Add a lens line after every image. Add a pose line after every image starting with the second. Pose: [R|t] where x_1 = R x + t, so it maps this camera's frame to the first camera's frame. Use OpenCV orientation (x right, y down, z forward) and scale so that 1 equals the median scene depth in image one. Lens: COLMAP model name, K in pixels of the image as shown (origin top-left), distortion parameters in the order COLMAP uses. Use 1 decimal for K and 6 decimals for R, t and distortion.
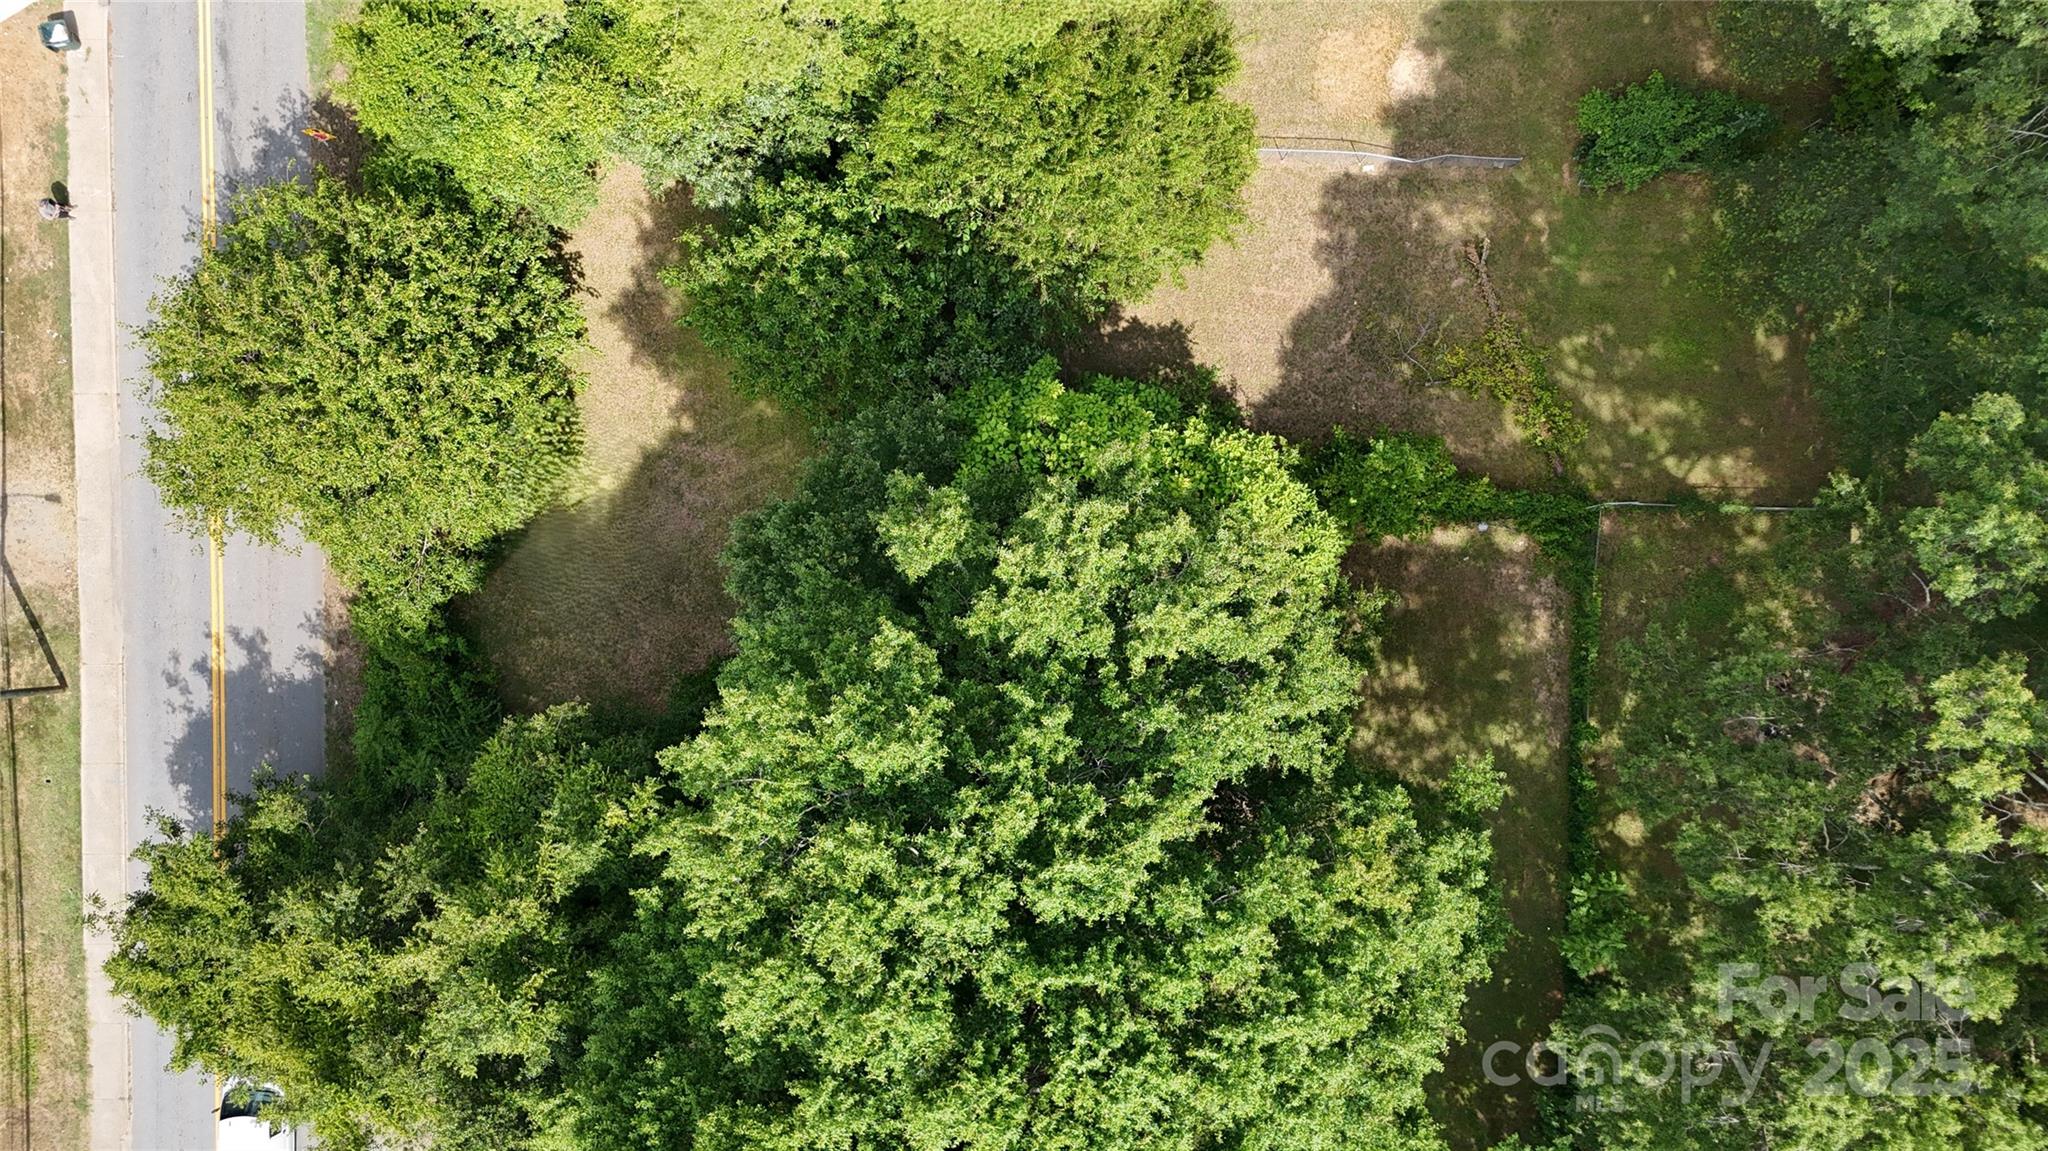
lens RADIAL K [[1511.4, 0, 1031.8], [0, 1511.4, 577.3], [0, 0, 1]] dist [0.060386, -0.079549]
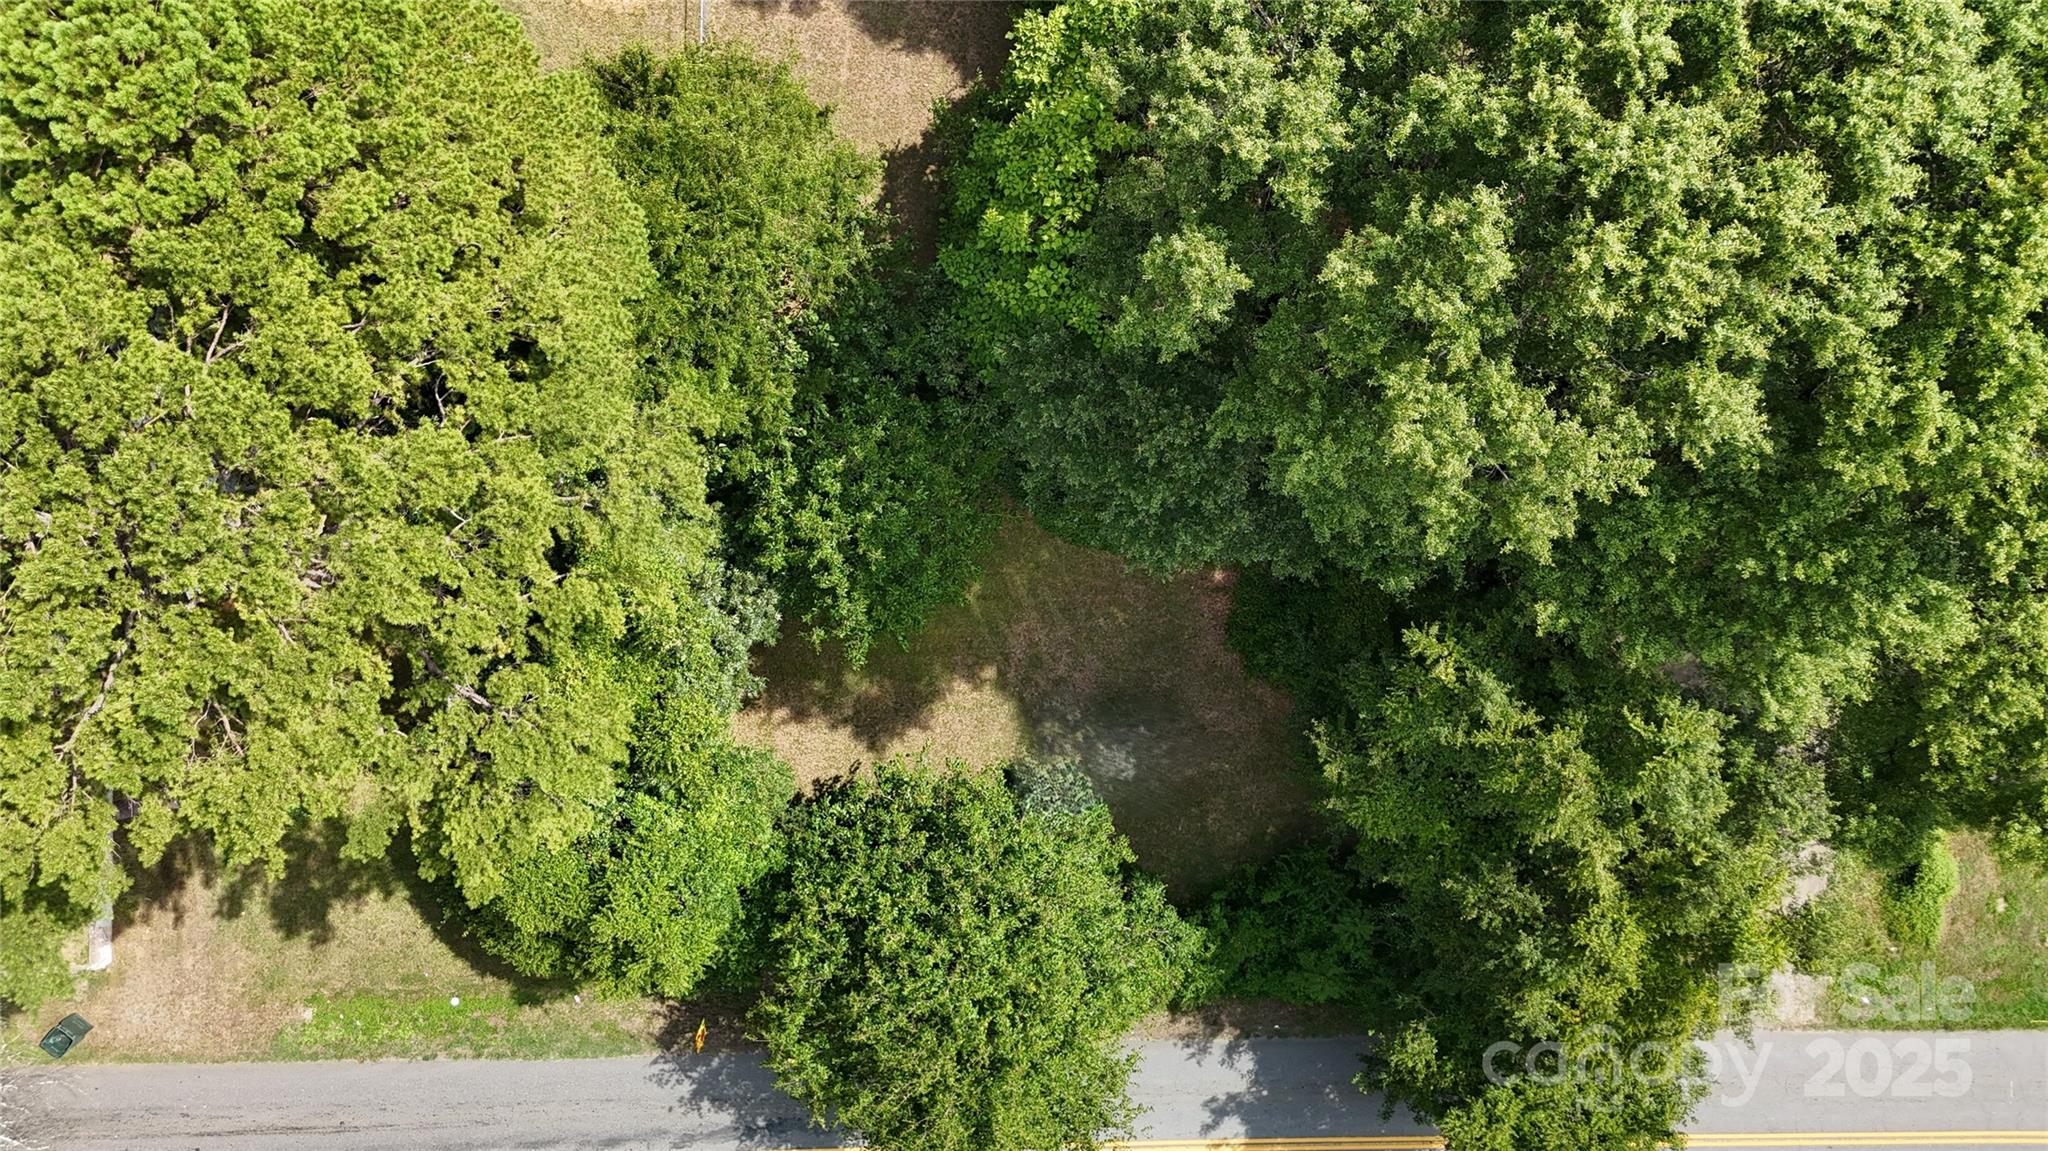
lens RADIAL K [[1511.4, 0, 1023.4], [0, 1511.4, 584.1], [0, 0, 1]] dist [0.060386, -0.079549]
pose [[-0.003562, -0.999710, -0.023799, -0.175292], [0.999829, -0.003992, 0.018044, -0.113746], [-0.018134, -0.023731, 0.999554, 0.042339]]
